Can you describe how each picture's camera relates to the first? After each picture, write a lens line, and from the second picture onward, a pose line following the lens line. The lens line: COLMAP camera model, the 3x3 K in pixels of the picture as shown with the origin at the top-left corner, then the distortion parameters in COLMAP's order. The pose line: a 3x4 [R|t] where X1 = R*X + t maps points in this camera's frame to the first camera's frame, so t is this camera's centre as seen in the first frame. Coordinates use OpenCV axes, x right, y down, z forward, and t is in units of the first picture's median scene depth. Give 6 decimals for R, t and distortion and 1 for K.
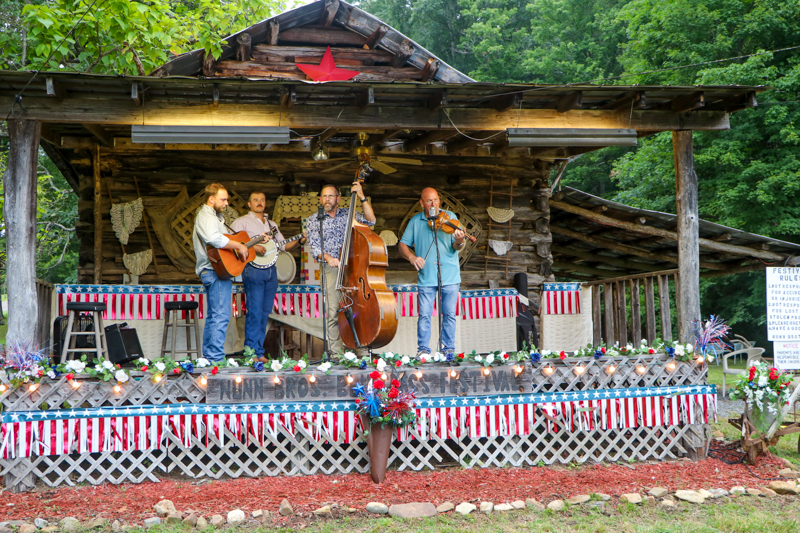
lens RADIAL K [[878.6, 0, 400.4], [0, 878.6, 264.3], [0, 0, 1]] dist [-0.068792, 0.000000]
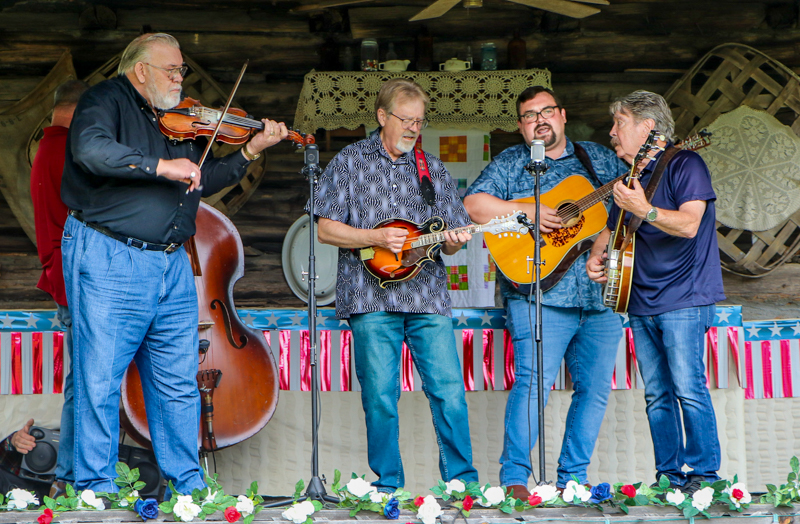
lens RADIAL K [[2876.9, 0, 433.0], [0, 2876.9, 339.0], [0, 0, 1]] dist [0.292518, 0.000000]
pose [[0.982001, 0.003384, -0.188848, 0.164692], [0.006277, 0.998702, 0.050537, -0.026341], [0.188774, -0.050813, 0.980705, -0.249886]]
